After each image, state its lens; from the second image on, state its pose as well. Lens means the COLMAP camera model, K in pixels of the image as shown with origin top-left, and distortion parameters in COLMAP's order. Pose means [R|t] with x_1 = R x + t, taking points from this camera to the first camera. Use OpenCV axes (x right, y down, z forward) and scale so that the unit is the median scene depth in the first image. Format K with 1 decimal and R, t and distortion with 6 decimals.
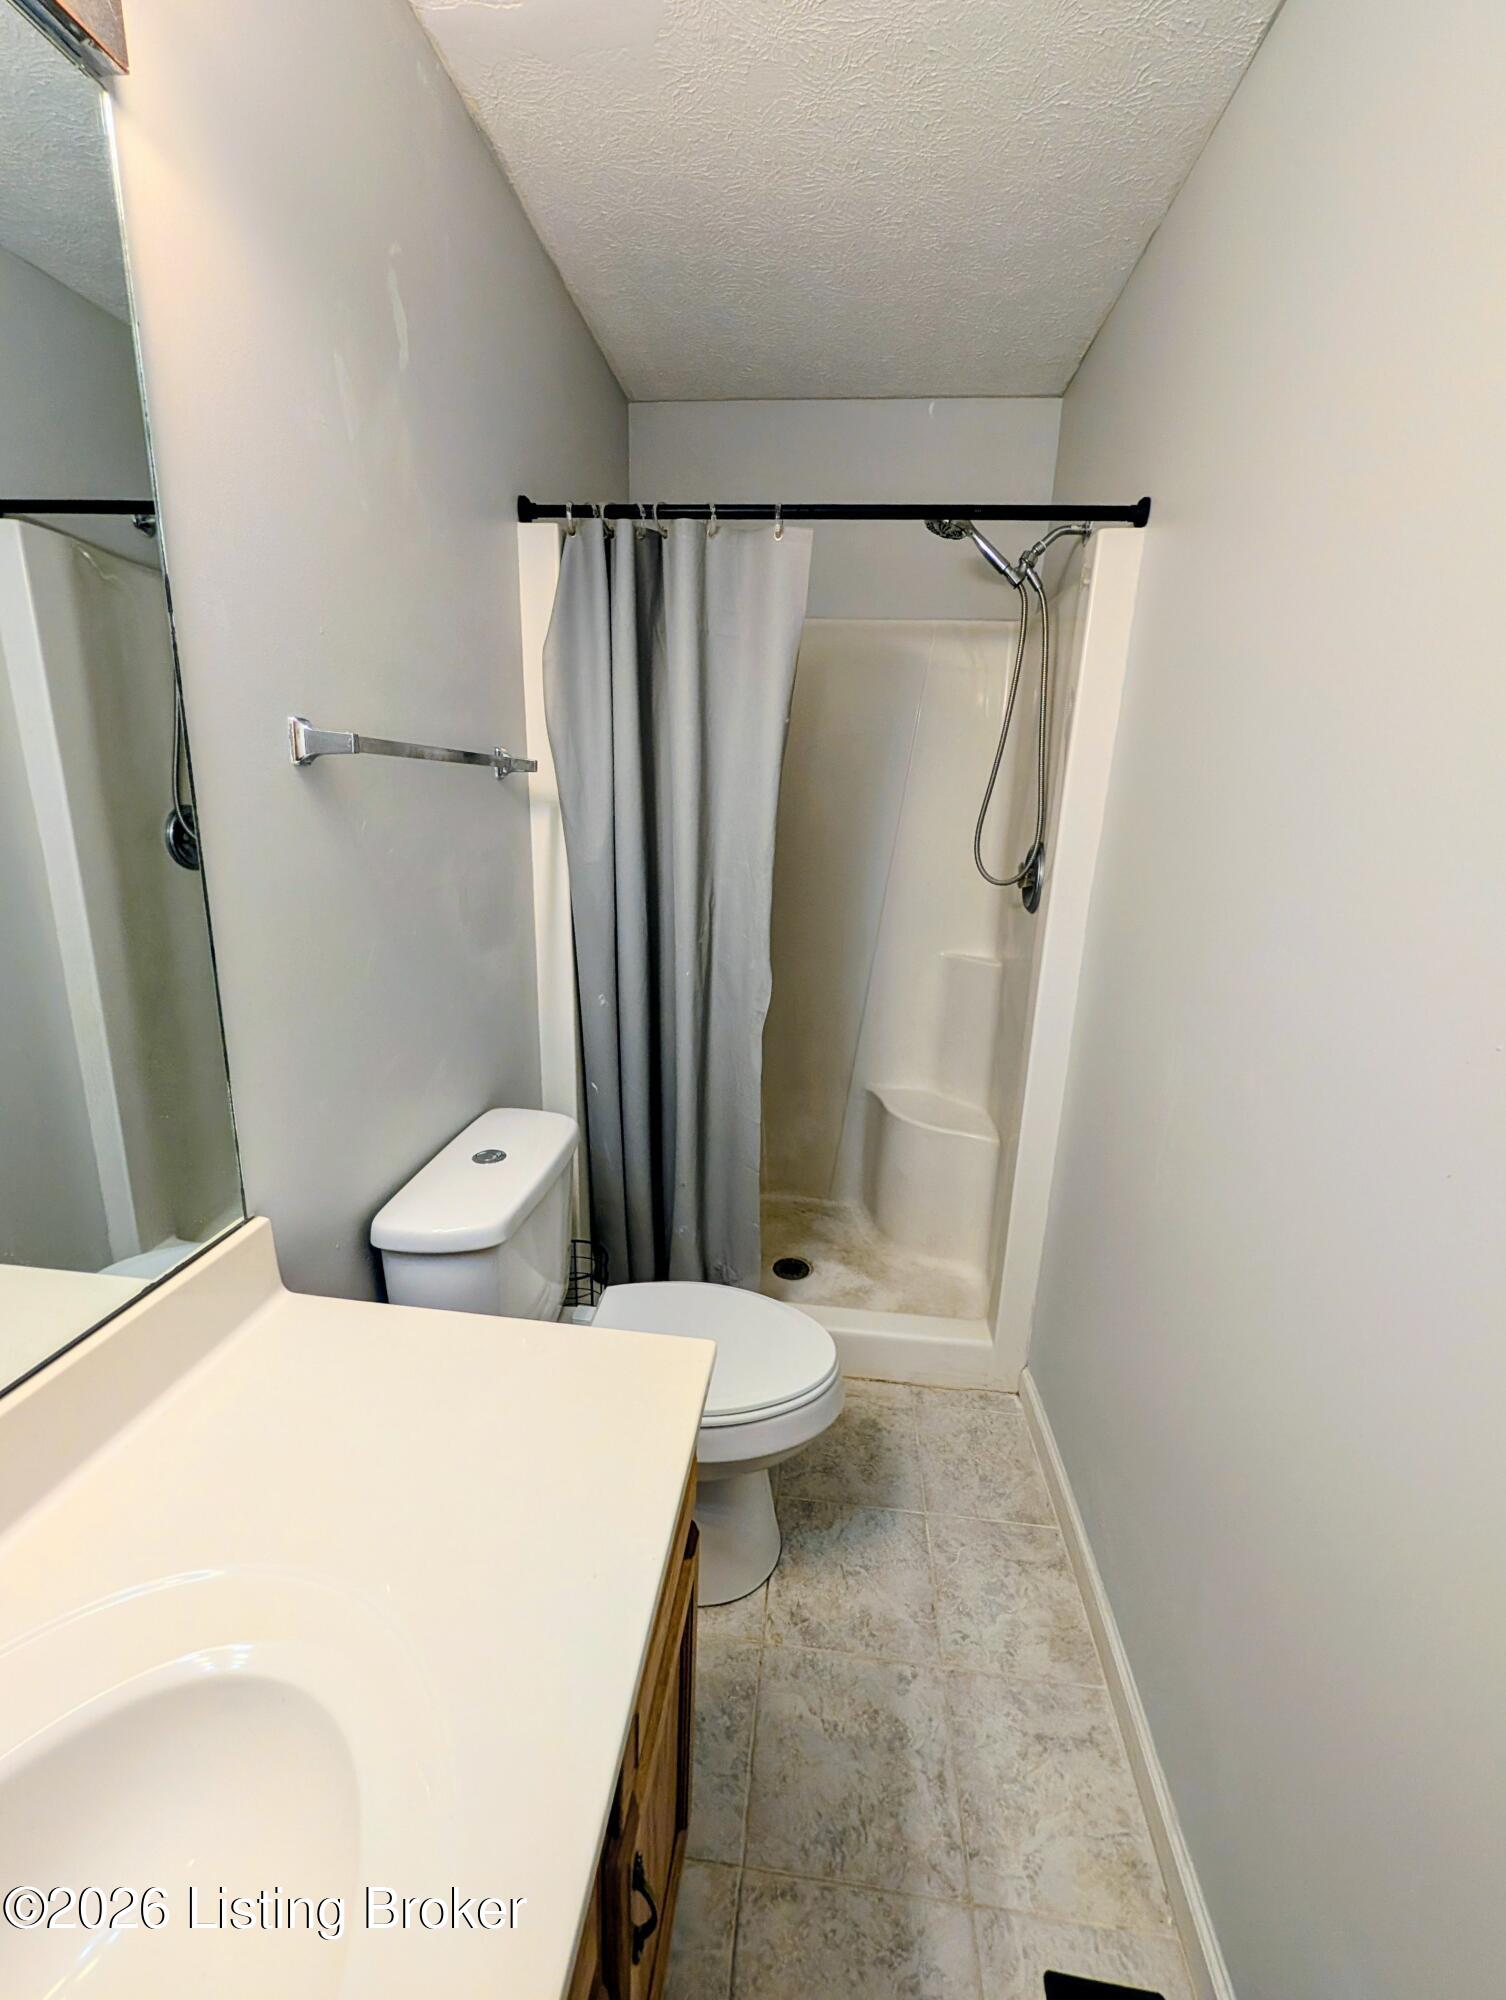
lens RADIAL K [[773.2, 0, 757.7], [0, 773.2, 999.1], [0, 0, 1]] dist [0.000069, -0.000234]
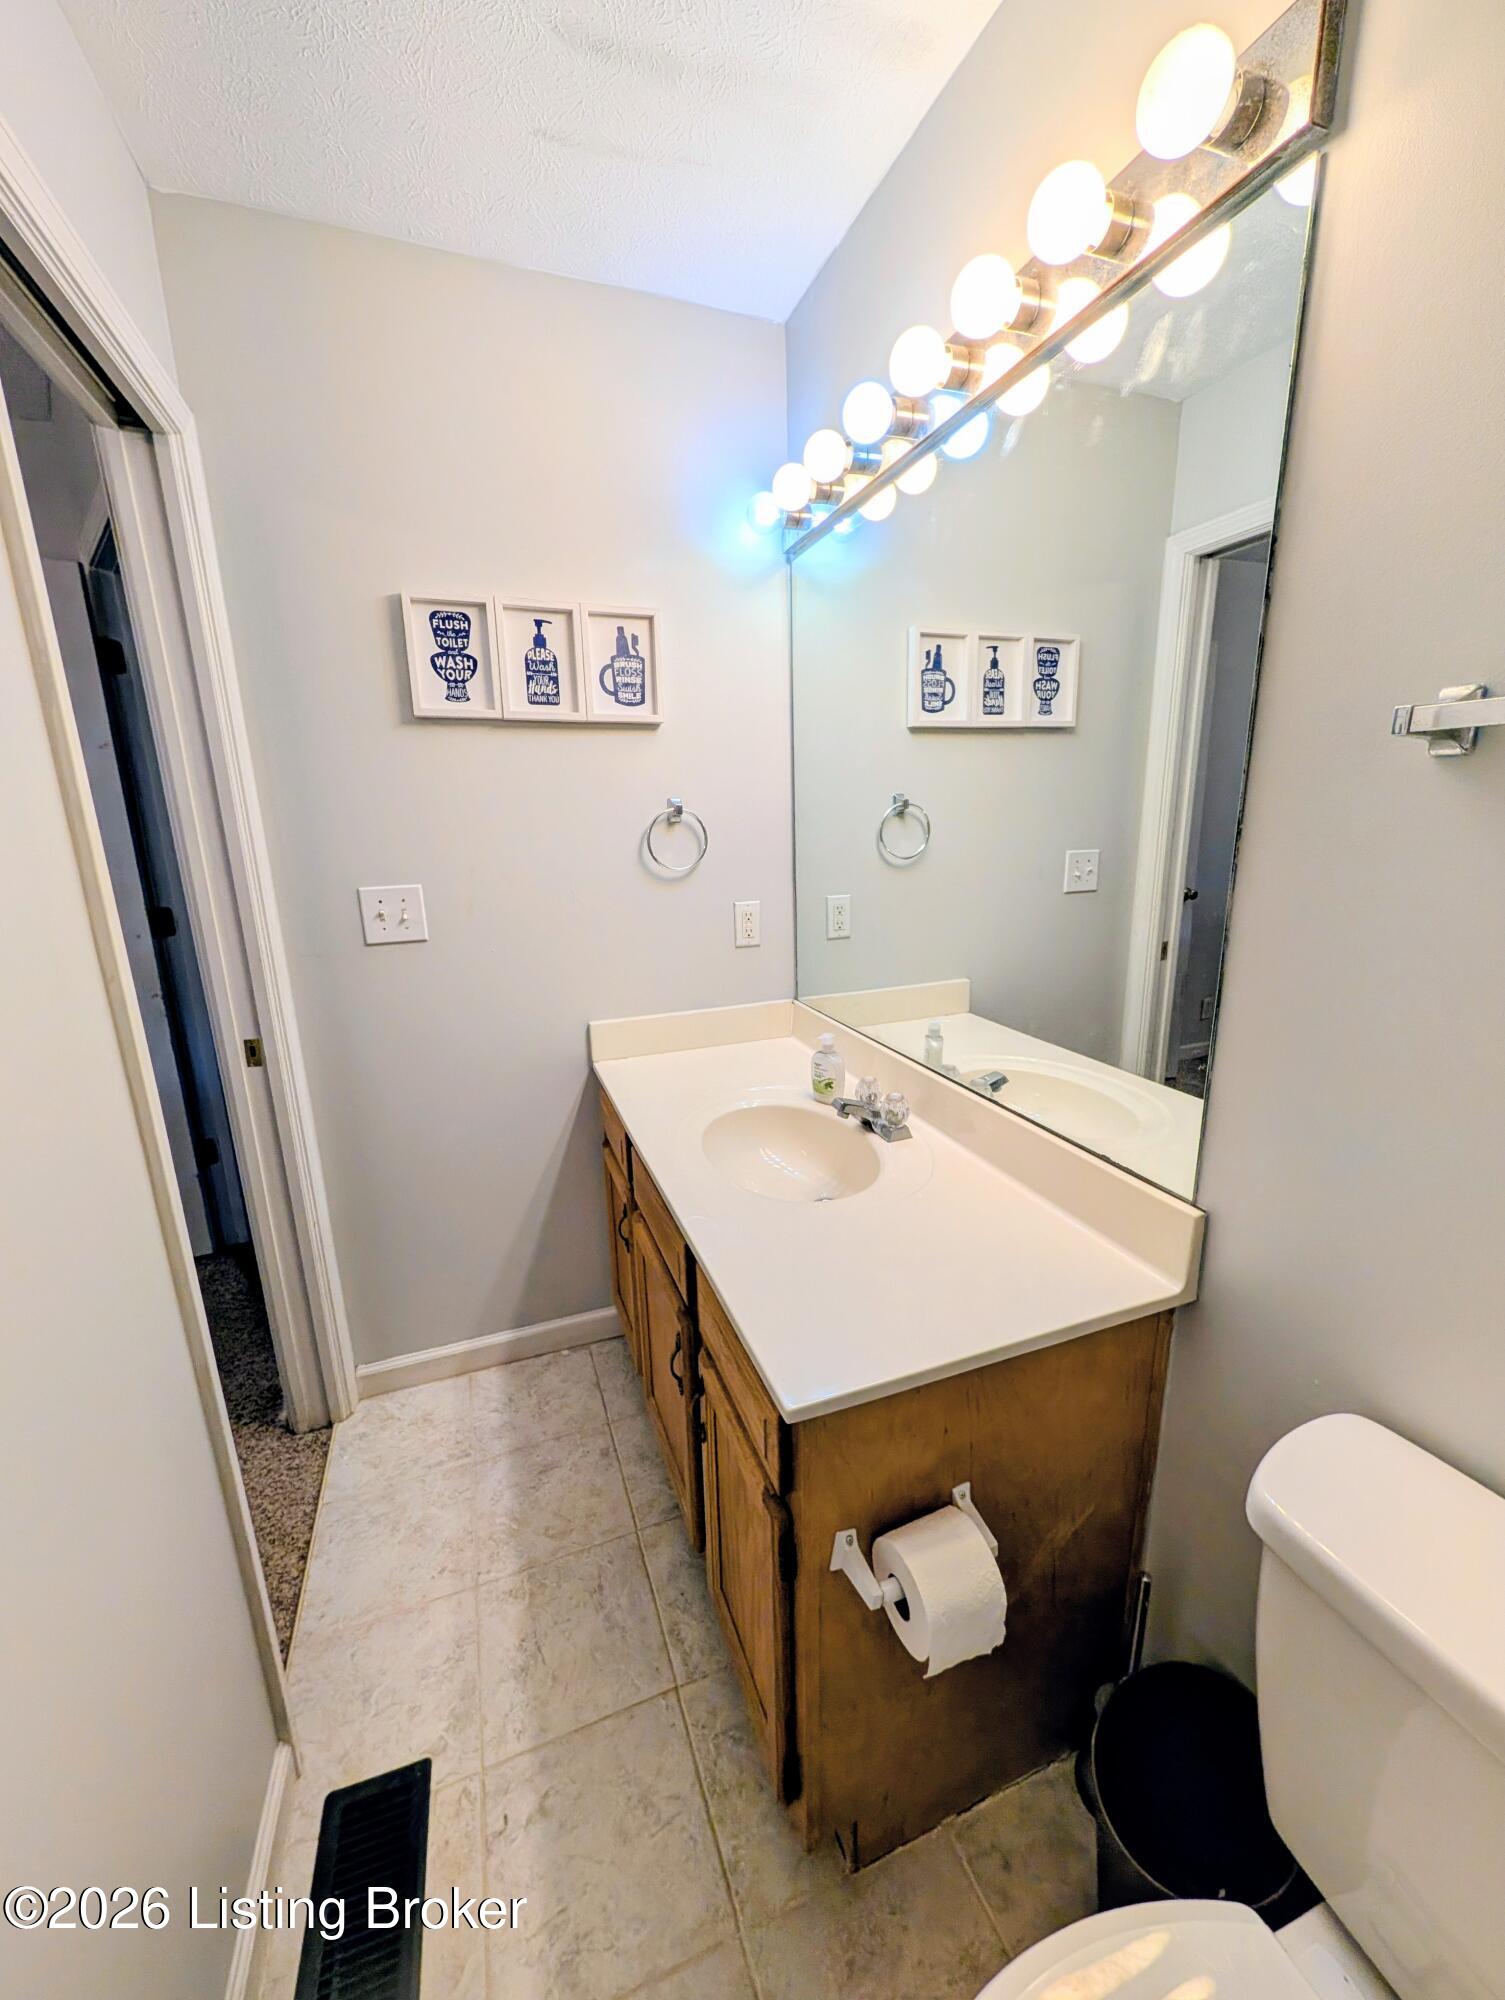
lens RADIAL K [[773.2, 0, 751.0], [0, 773.2, 1003.3], [0, 0, 1]] dist [0.000069, -0.000234]
pose [[-0.891674, 0.095954, -0.442392, 0.303335], [-0.108384, 0.903597, 0.414445, -0.315933], [0.439512, 0.417498, -0.795314, 1.406293]]
